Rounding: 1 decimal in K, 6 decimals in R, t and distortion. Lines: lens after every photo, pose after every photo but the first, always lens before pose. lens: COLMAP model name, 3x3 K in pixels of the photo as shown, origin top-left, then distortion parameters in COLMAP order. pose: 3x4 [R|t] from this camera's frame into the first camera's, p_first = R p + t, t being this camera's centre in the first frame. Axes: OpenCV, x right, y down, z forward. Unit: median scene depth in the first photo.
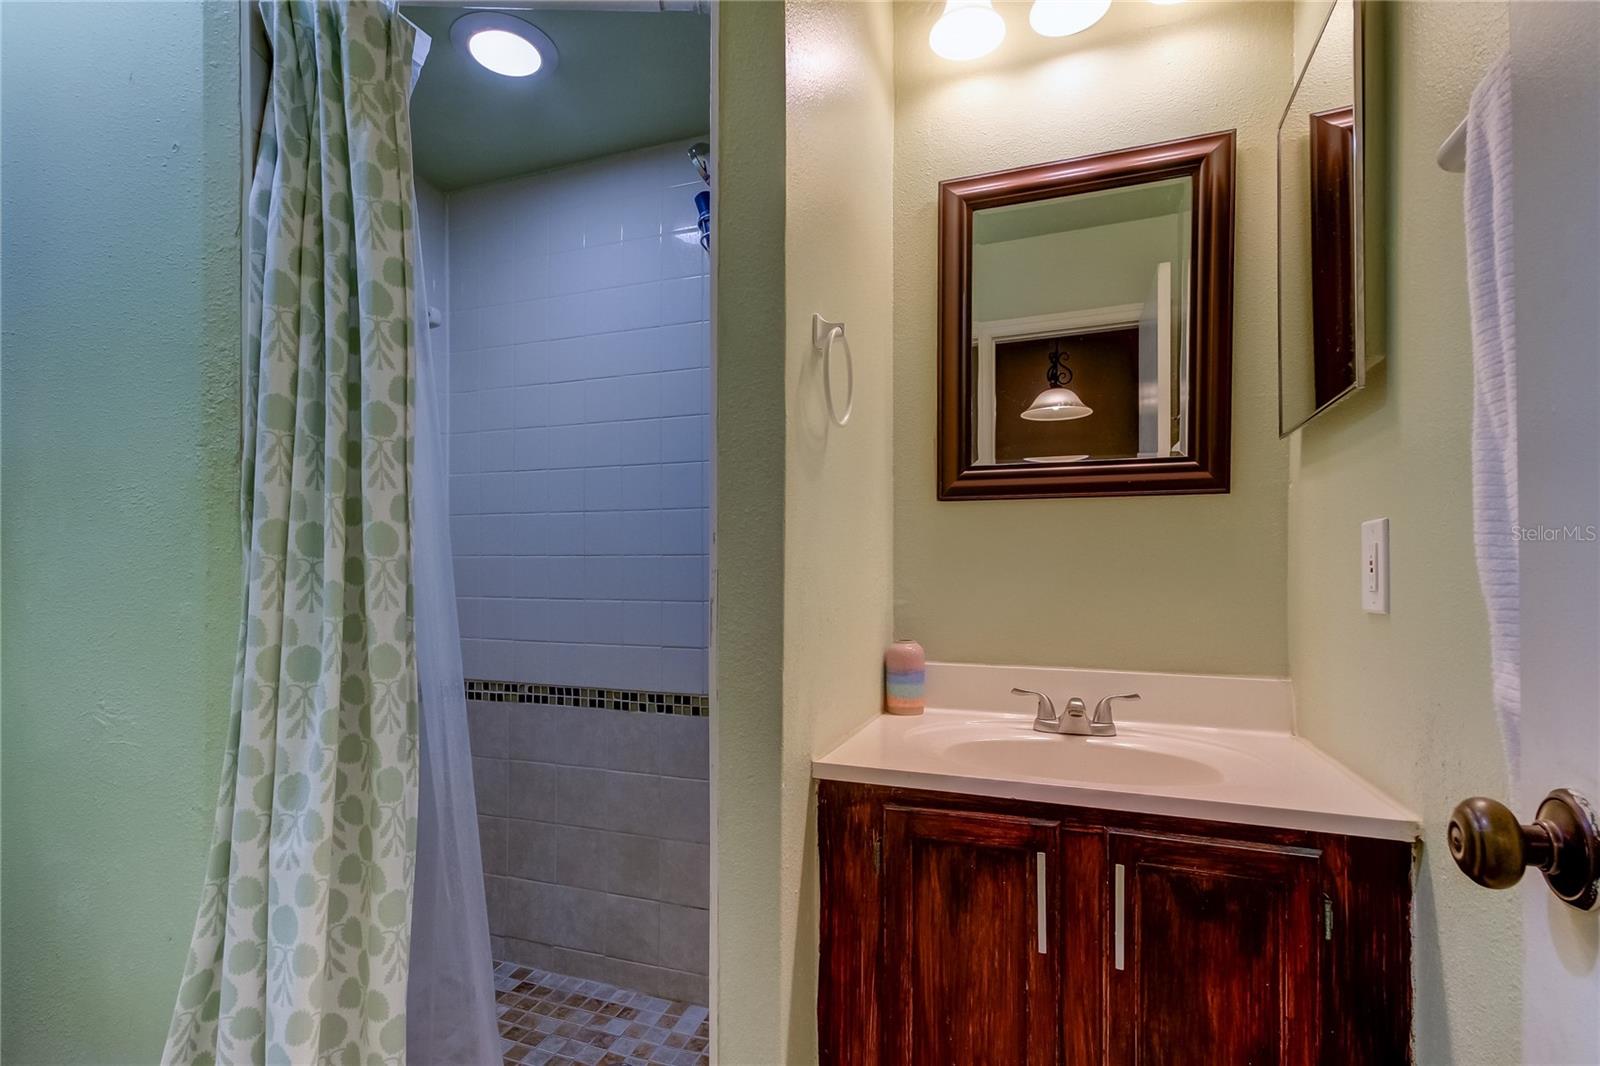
lens RADIAL K [[745.9, 0, 810.5], [0, 745.9, 595.6], [0, 0, 1]] dist [0.001513, 0.000304]
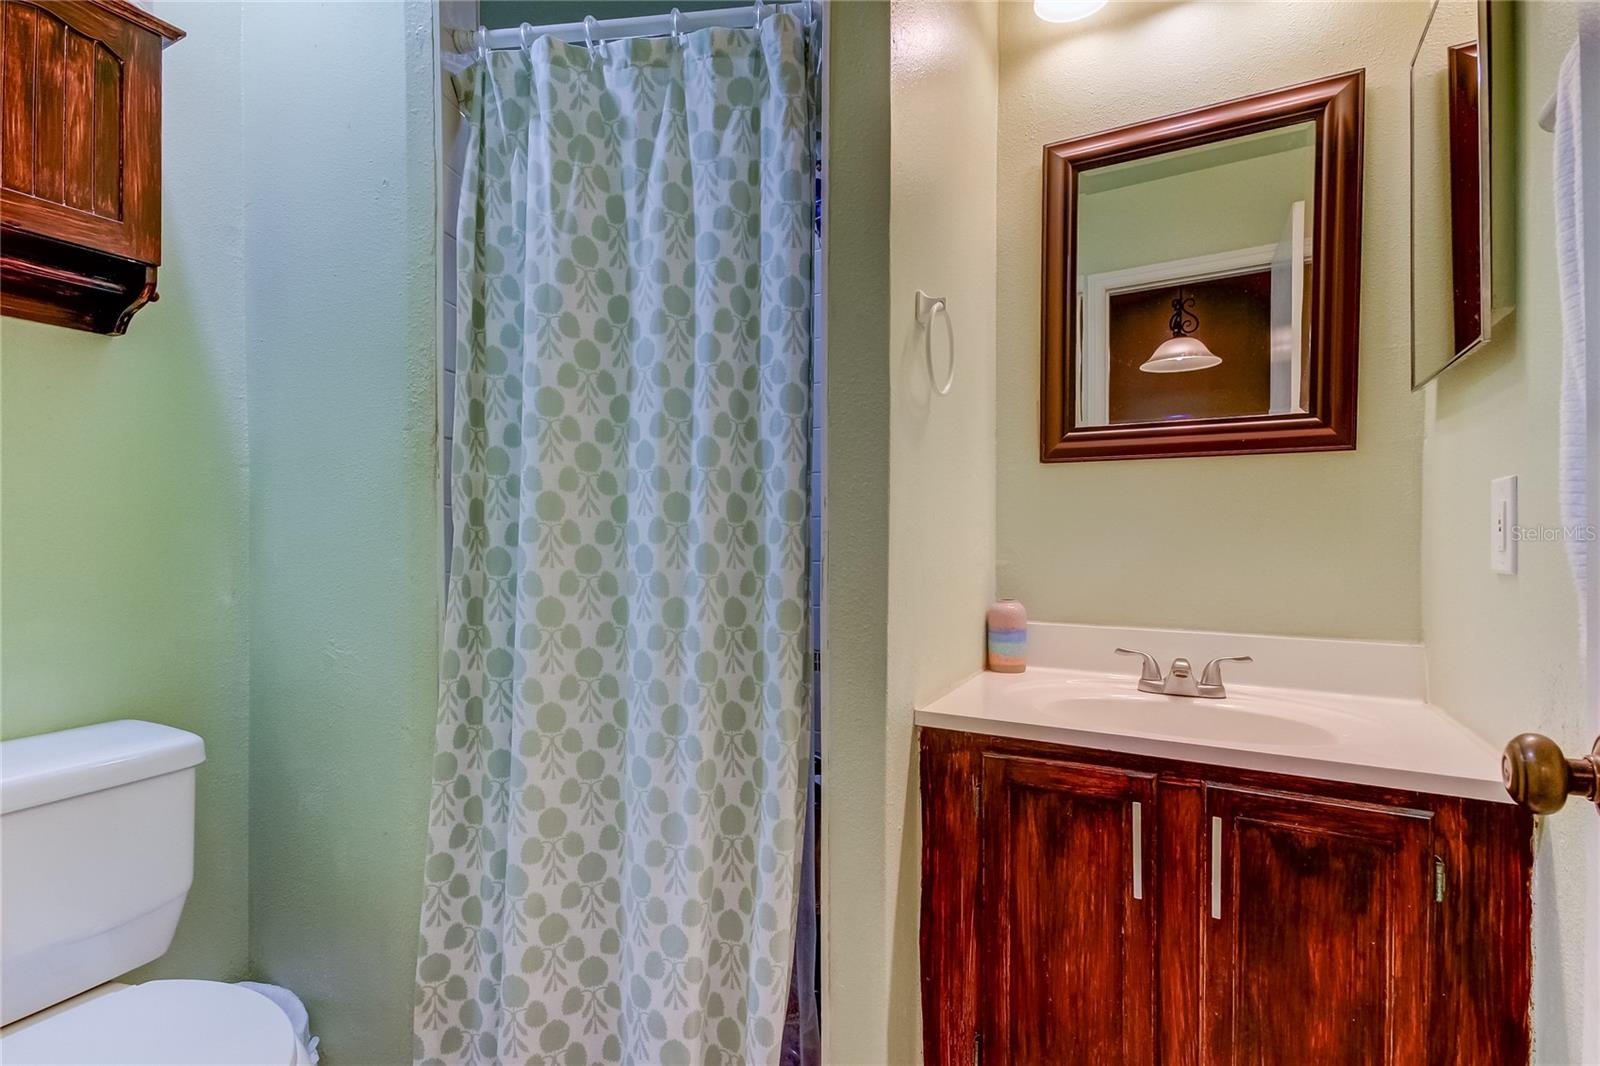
lens RADIAL K [[765.6, 0, 803.2], [0, 765.6, 550.7], [0, 0, 1]] dist [0.004469, -0.000461]
pose [[0.989412, 0.000235, -0.145134, 0.003781], [-0.001741, 0.999946, -0.010252, 0.005428], [0.145124, 0.010397, 0.989359, -0.120499]]
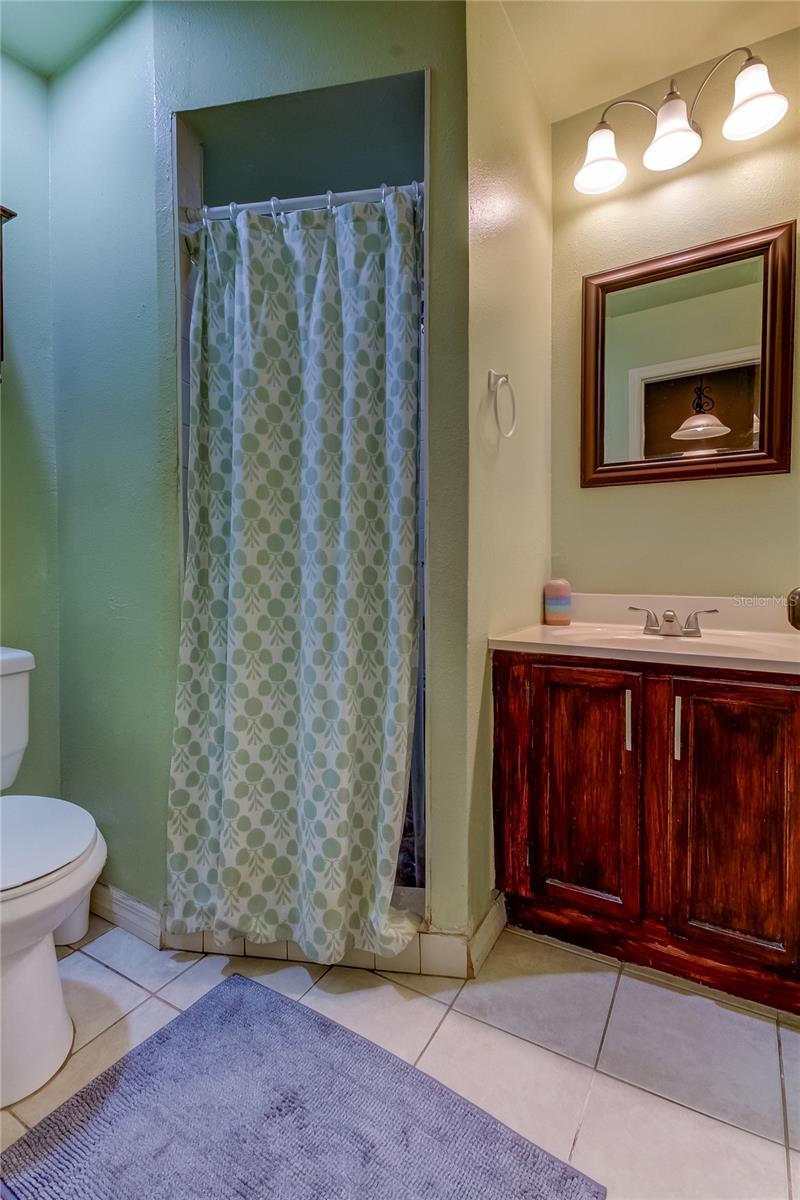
lens RADIAL K [[558.8, 0, 430.1], [0, 558.8, 571.1], [0, 0, 1]] dist [0.002842, 0.000440]
pose [[0.986852, -0.015914, -0.160838, 0.080013], [0.011801, 0.999579, -0.026498, 0.108852], [0.161192, 0.024252, 0.986625, -0.251977]]
